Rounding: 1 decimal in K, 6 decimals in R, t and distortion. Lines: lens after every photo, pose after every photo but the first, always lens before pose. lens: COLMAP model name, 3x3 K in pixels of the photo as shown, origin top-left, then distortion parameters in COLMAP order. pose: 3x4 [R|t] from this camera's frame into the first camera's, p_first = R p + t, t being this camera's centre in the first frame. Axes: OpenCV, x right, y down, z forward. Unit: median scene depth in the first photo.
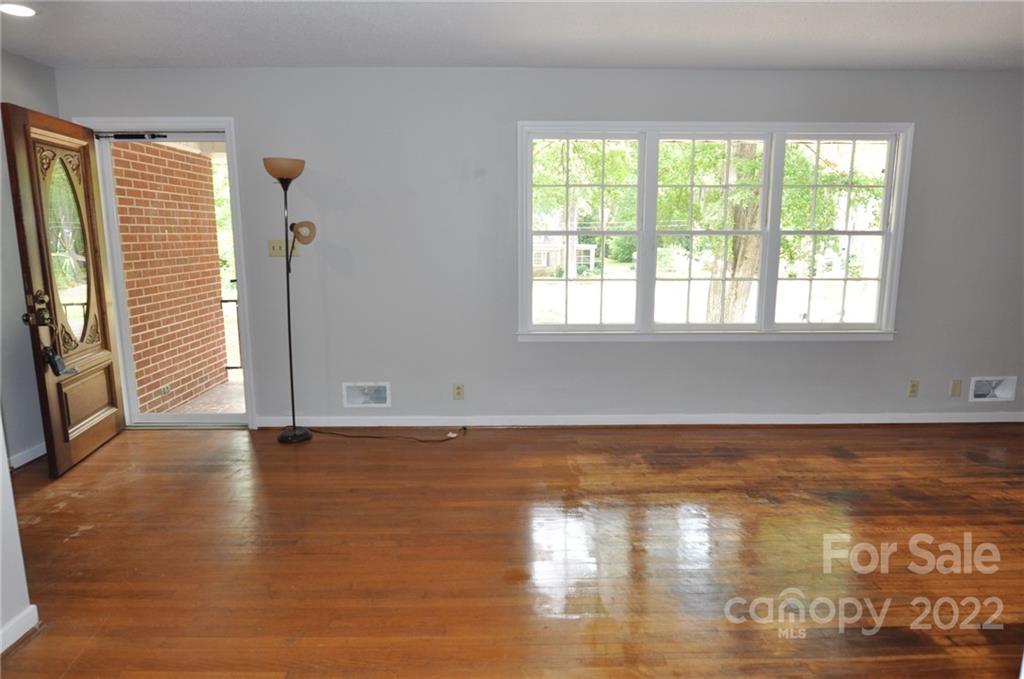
lens RADIAL K [[618.2, 0, 512.0], [0, 618.2, 339.5], [0, 0, 1]] dist [-0.015191, -0.003710]
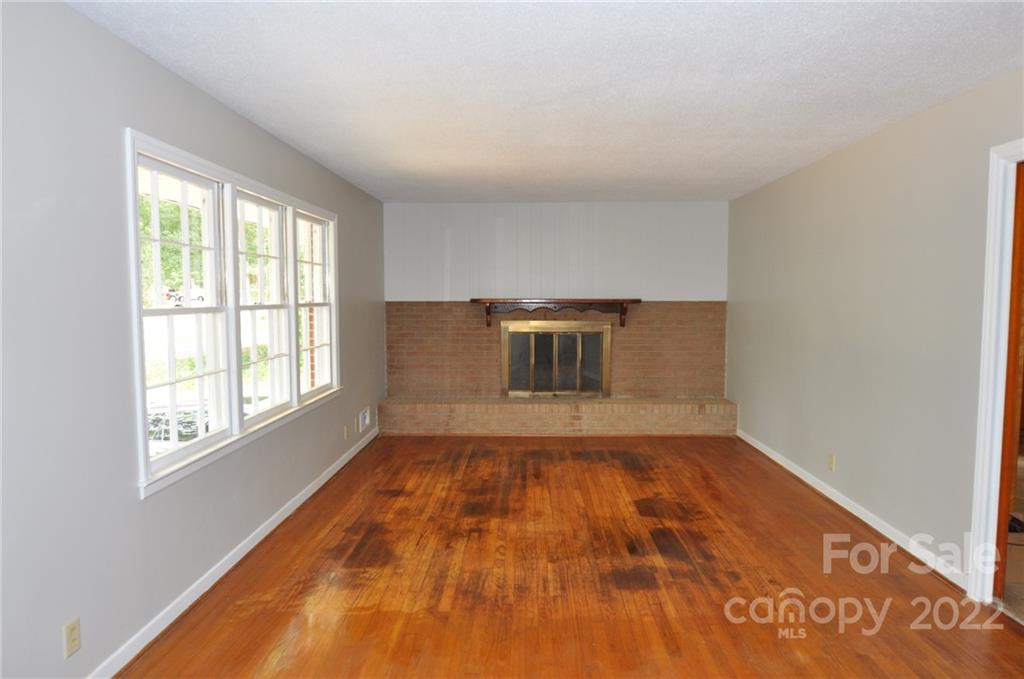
lens RADIAL K [[618.2, 0, 512.0], [0, 618.2, 339.5], [0, 0, 1]] dist [-0.015191, -0.003710]
pose [[0.045980, -0.070714, 0.996436, -0.653189], [0.173993, 0.982811, 0.061718, -0.144023], [-0.983673, 0.170535, 0.057493, 0.722591]]
